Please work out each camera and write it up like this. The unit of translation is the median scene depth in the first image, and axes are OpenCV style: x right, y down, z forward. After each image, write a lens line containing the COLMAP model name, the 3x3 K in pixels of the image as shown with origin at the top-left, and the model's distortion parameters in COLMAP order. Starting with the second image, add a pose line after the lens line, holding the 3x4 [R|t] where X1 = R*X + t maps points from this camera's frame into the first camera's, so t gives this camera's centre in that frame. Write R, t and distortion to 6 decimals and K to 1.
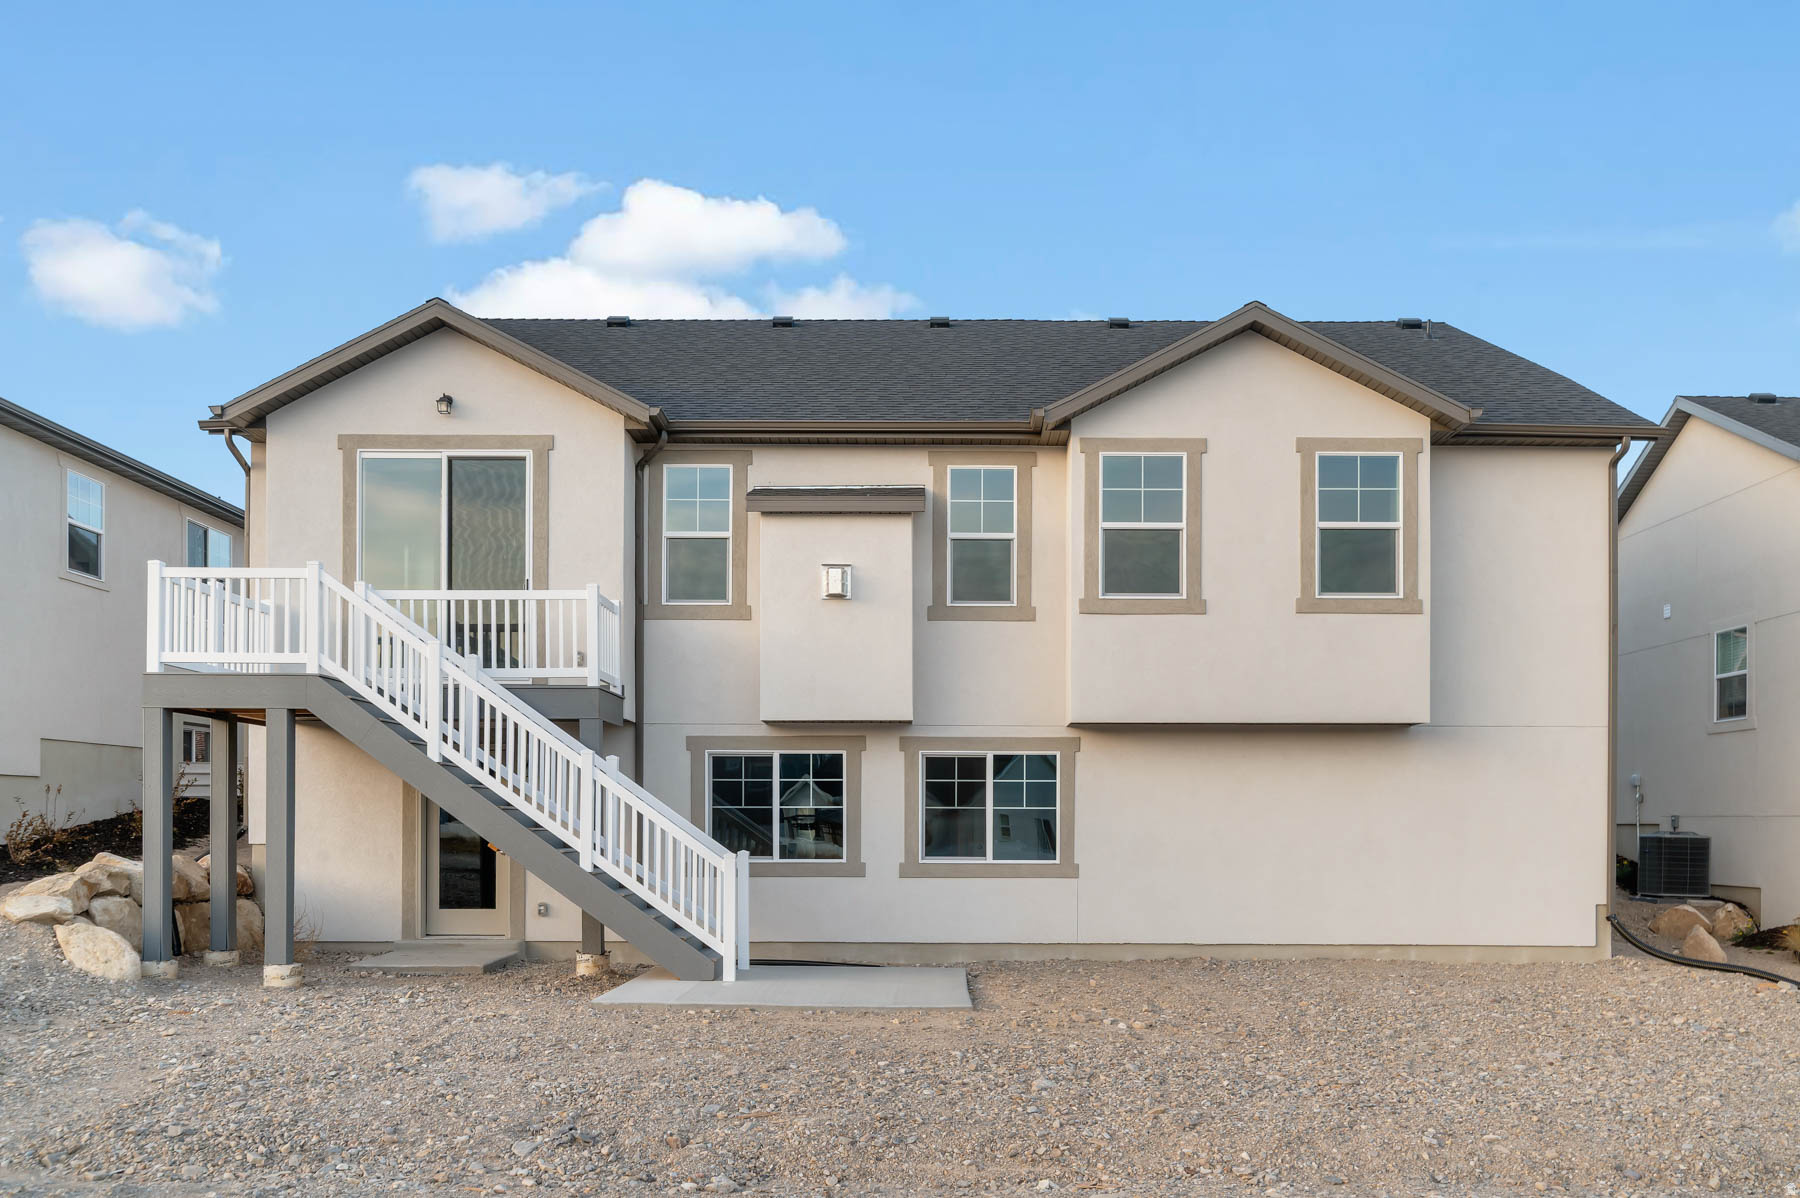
lens RADIAL K [[1481.0, 0, 909.8], [0, 1481.0, 832.1], [0, 0, 1]] dist [0.004180, 0.004124]
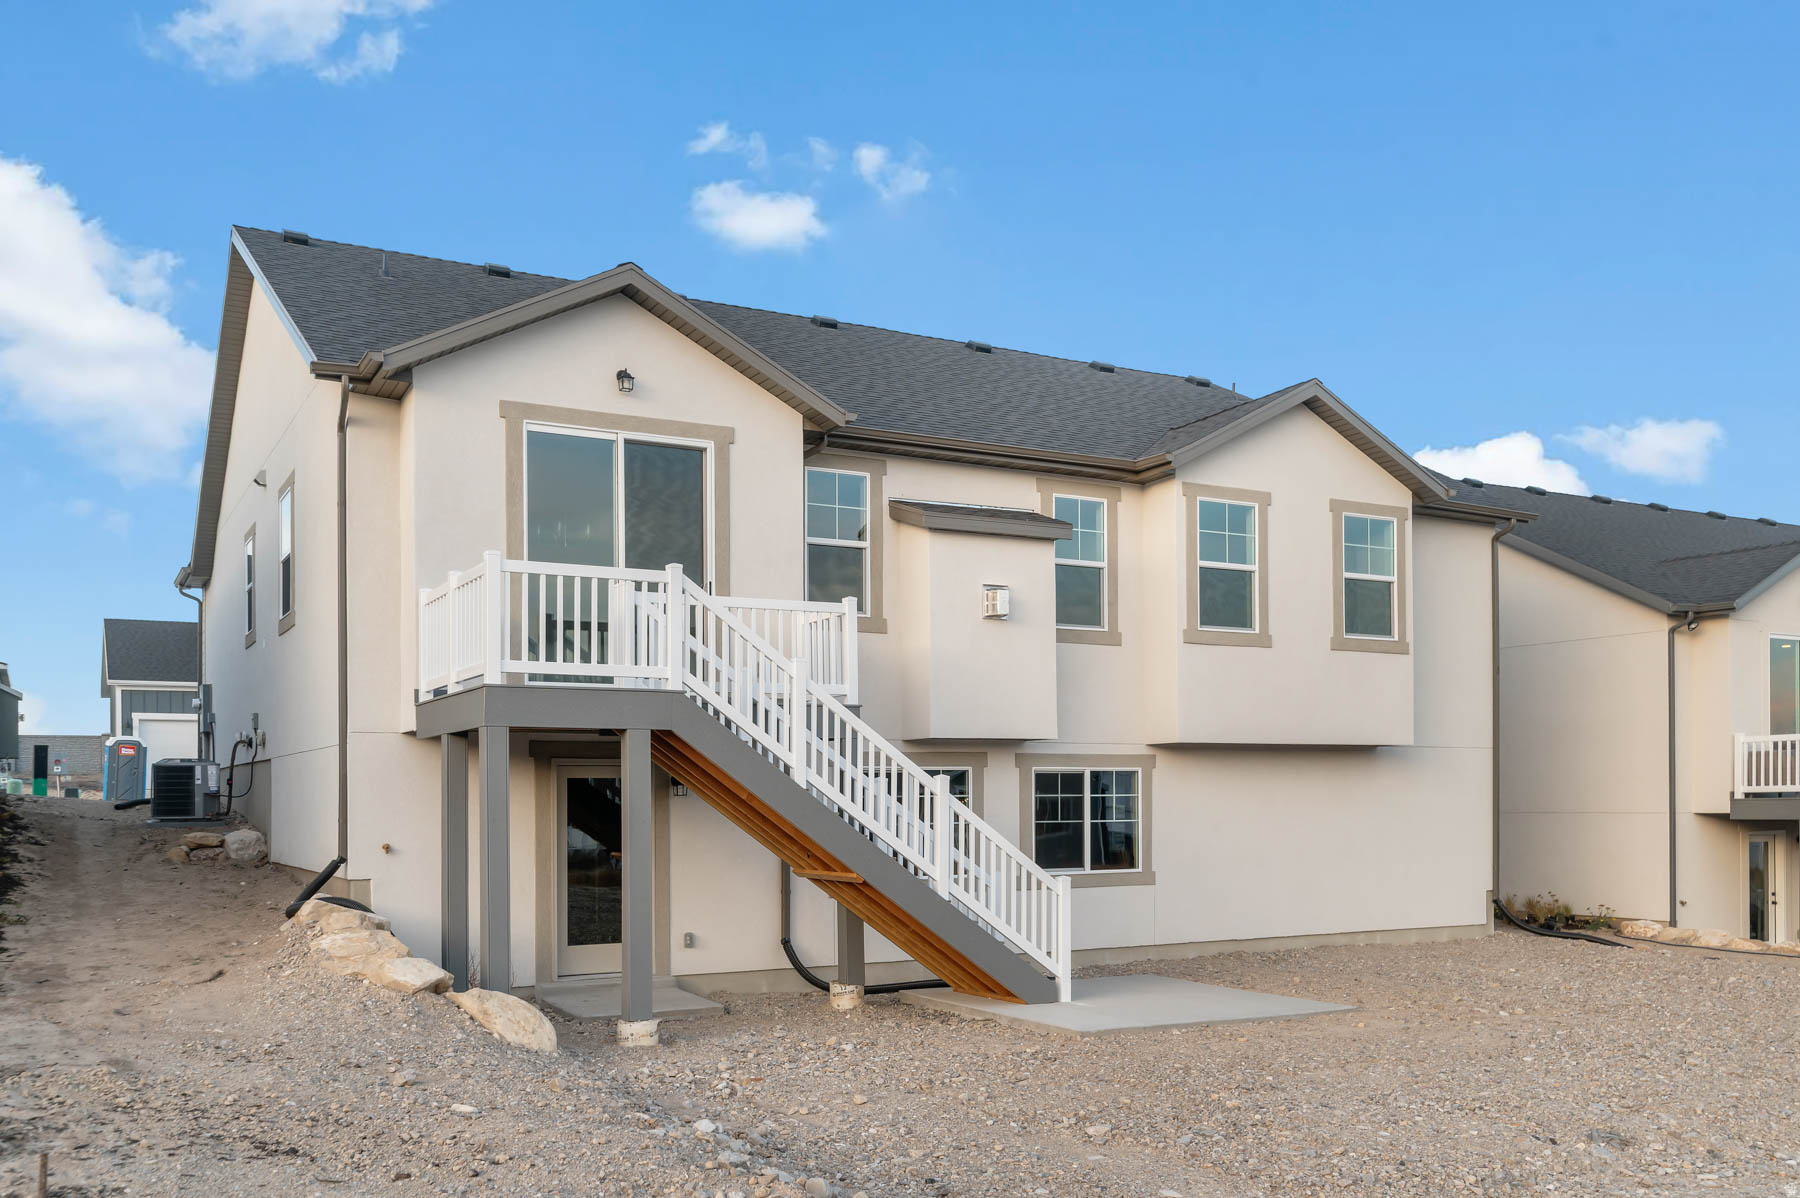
lens RADIAL K [[1551.0, 0, 891.5], [0, 1551.0, 816.0], [0, 0, 1]] dist [-0.003950, 0.000357]
pose [[0.874752, -0.014448, 0.484355, -0.613500], [0.012198, 0.999895, 0.007796, -0.030944], [-0.484417, -0.000912, 0.874837, 0.102851]]
